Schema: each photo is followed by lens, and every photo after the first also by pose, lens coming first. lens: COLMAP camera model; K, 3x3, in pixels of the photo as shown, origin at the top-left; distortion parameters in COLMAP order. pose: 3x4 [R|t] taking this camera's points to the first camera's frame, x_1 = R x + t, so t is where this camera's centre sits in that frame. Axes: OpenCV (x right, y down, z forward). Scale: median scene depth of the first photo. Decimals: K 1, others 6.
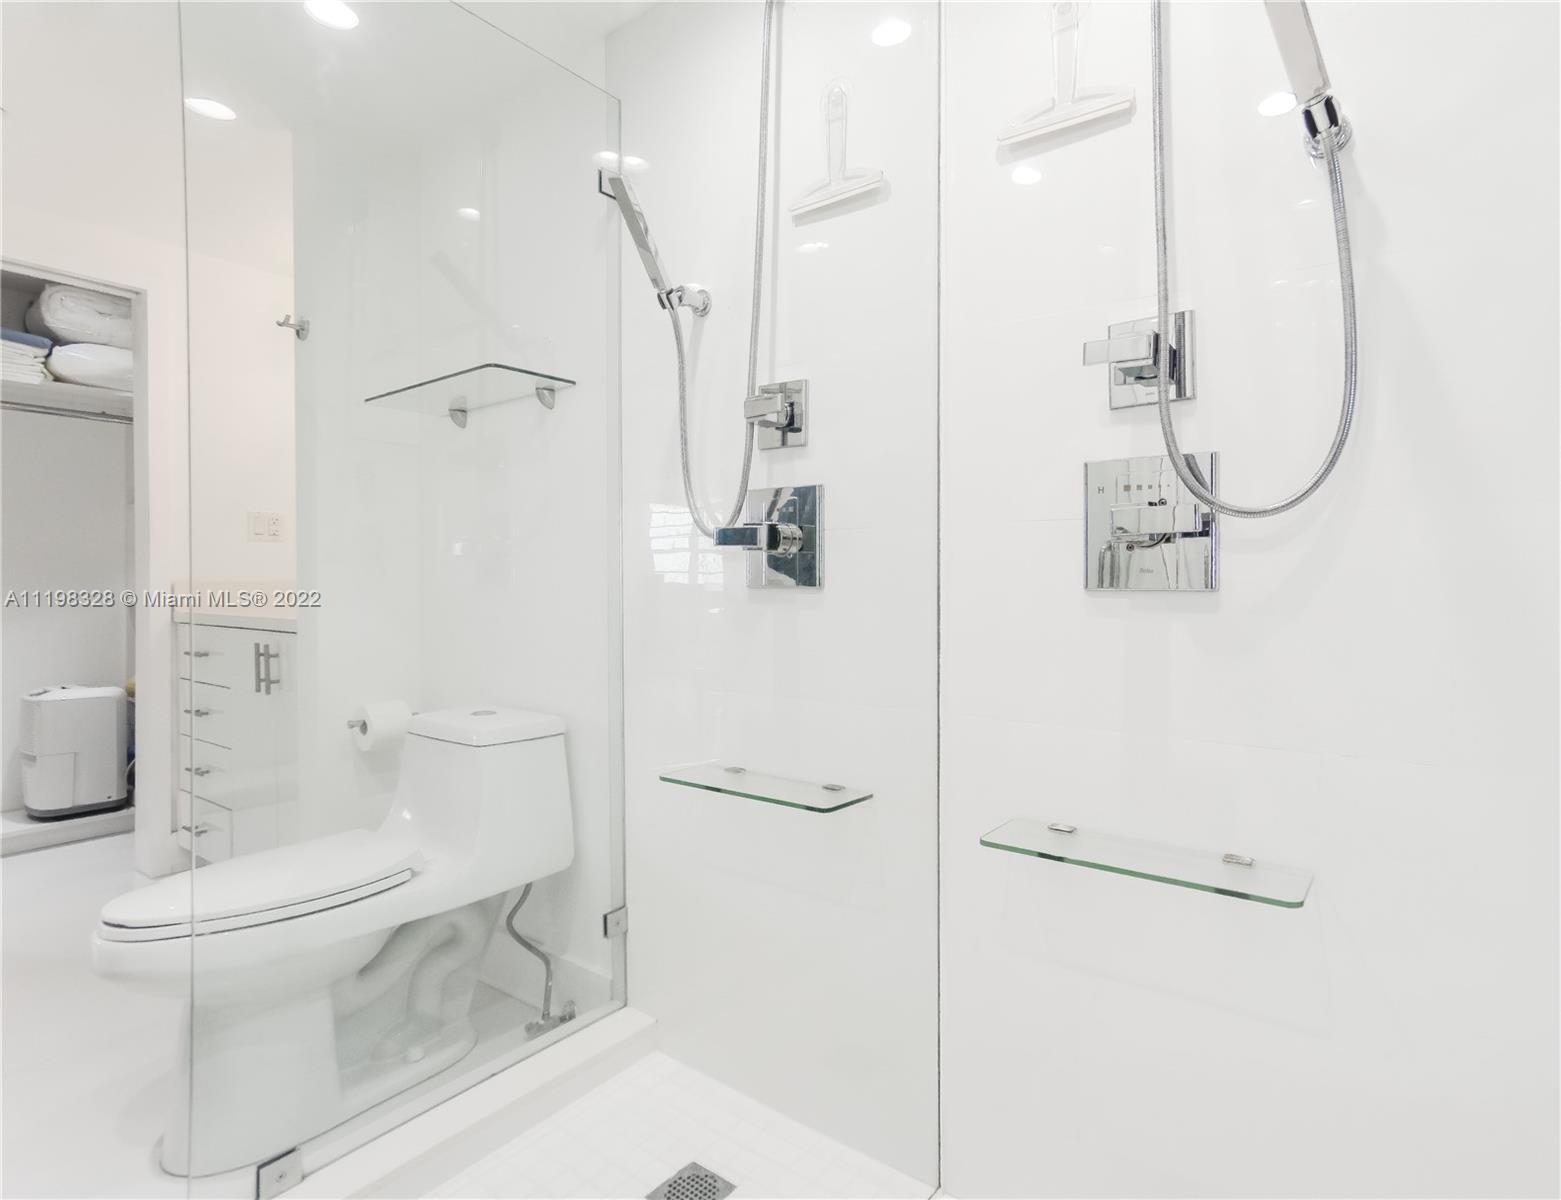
lens RADIAL K [[713.8, 0, 780.5], [0, 713.8, 600.0], [0, 0, 1]] dist [-0.034827, 0.027307]
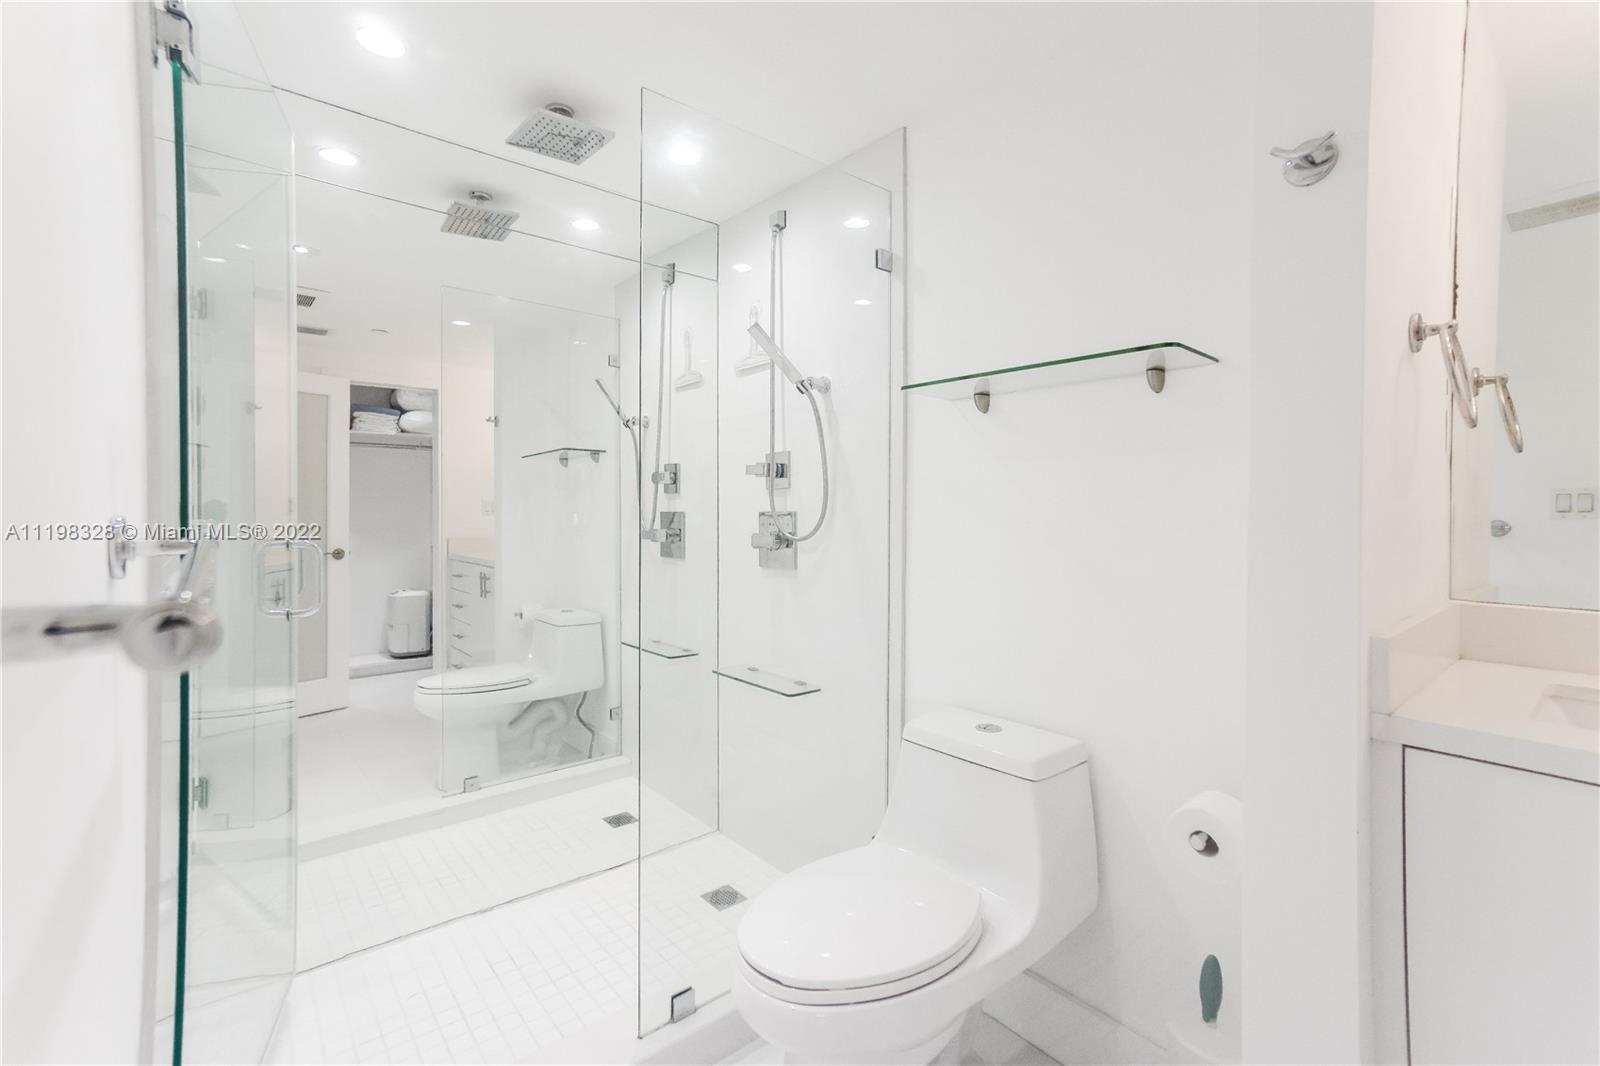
lens RADIAL K [[706.7, 0, 793.3], [0, 706.7, 509.9], [0, 0, 1]] dist [0.001005, 0.015666]
pose [[0.959168, -0.000522, -0.282835, 0.796961], [-0.001342, 0.999979, -0.006396, -0.122527], [0.282832, 0.006515, 0.959147, -0.794793]]
